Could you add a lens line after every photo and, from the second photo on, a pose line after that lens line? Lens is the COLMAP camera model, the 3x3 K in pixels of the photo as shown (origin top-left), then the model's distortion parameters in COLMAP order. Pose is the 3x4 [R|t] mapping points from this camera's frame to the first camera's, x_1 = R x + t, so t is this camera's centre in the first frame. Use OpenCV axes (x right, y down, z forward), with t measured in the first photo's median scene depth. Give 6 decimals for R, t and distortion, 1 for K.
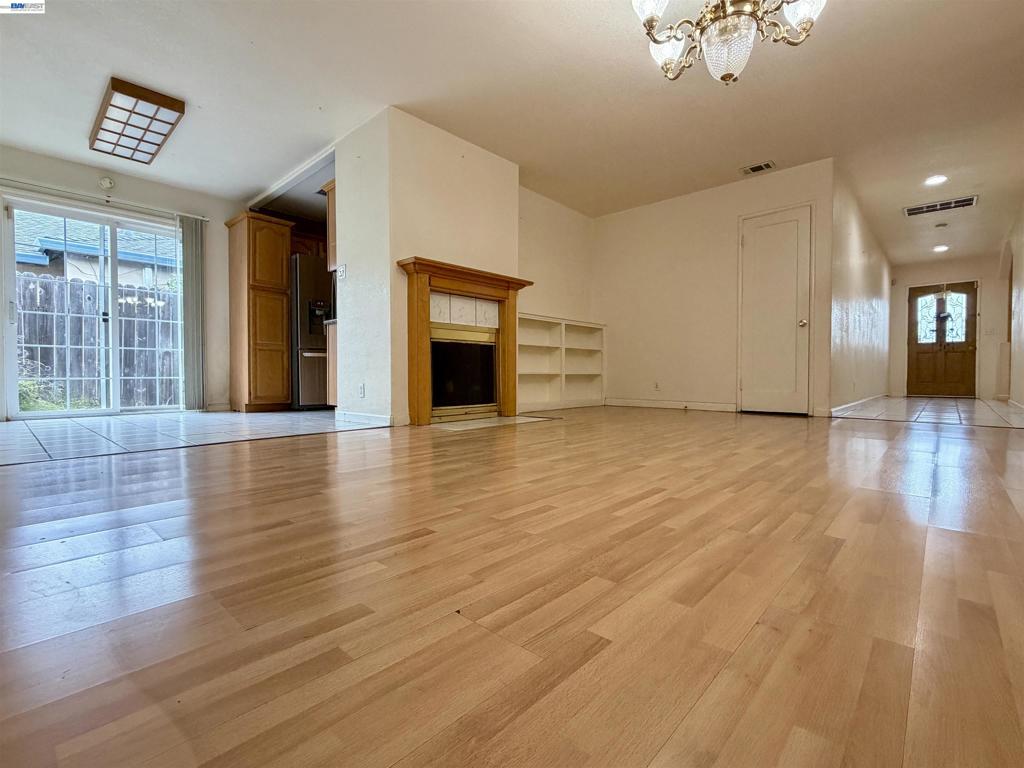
lens RADIAL K [[472.3, 0, 511.7], [0, 472.3, 384.7], [0, 0, 1]] dist [-0.002162, 0.000007]
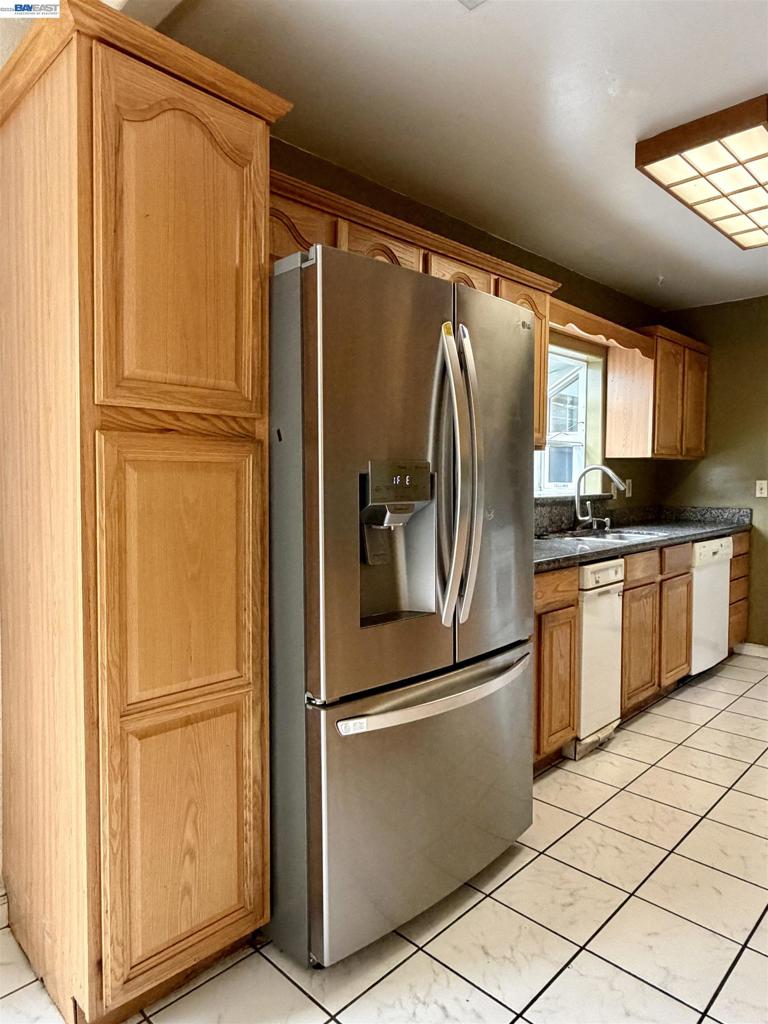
lens RADIAL K [[656.8, 0, 383.1], [0, 656.8, 506.5], [0, 0, 1]] dist [-0.004064, -0.000707]
pose [[0.999099, 0.006194, -0.041978, -0.421734], [-0.005007, 0.999586, 0.028340, -0.176788], [0.042136, -0.028104, 0.998717, 0.731266]]
